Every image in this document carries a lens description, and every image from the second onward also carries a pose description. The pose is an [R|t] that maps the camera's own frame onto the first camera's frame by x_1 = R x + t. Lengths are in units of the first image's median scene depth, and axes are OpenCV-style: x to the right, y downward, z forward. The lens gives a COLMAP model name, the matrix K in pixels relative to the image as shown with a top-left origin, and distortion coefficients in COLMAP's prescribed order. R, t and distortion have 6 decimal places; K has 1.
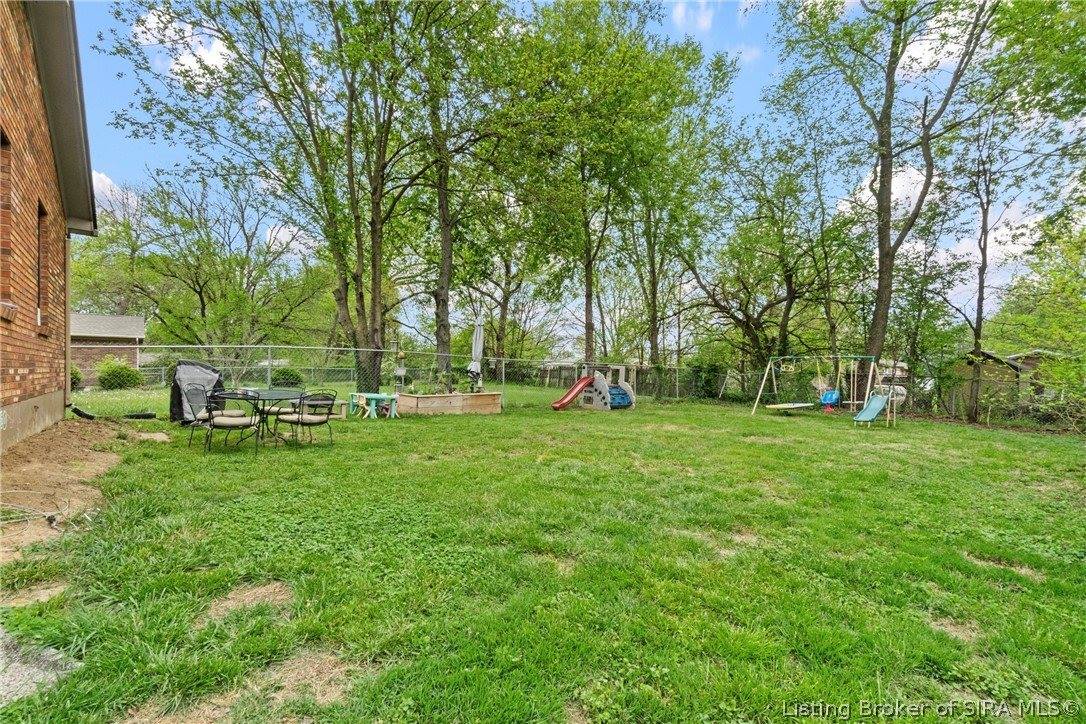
lens RADIAL K [[472.2, 0, 544.6], [0, 472.2, 368.6], [0, 0, 1]] dist [-0.009440, 0.002624]
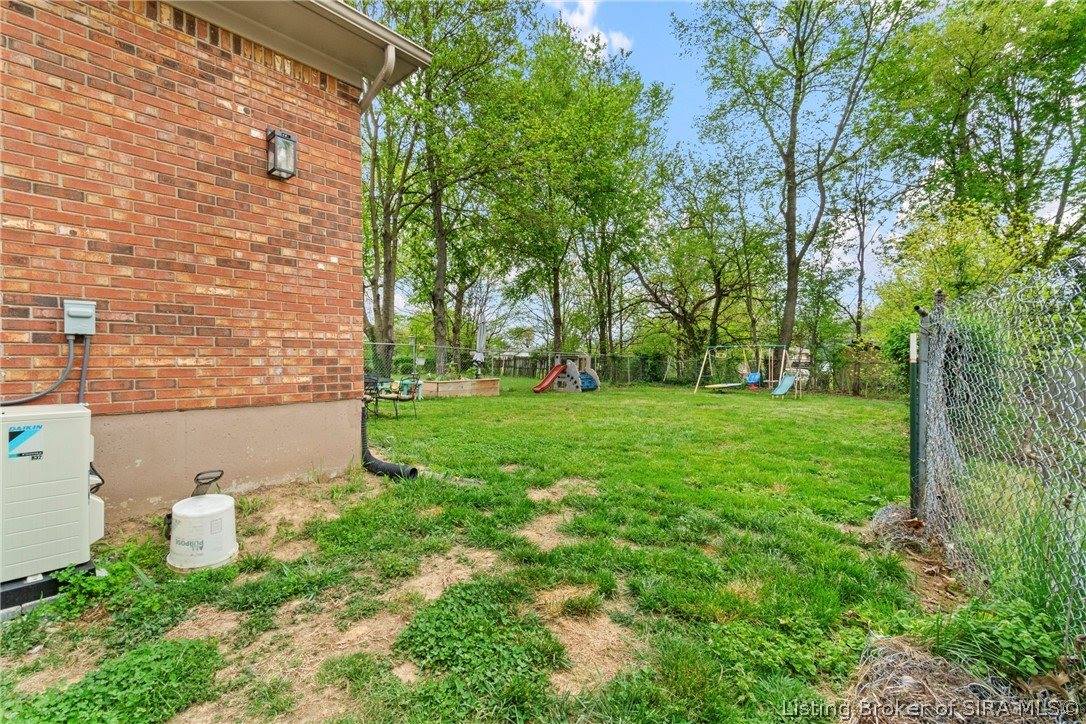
lens RADIAL K [[472.2, 0, 540.2], [0, 472.2, 354.7], [0, 0, 1]] dist [-0.009440, 0.002624]
pose [[0.991182, -0.011770, 0.131981, -0.095662], [0.012892, 0.999888, -0.007654, 0.000856], [-0.131876, 0.009288, 0.991223, -0.134078]]
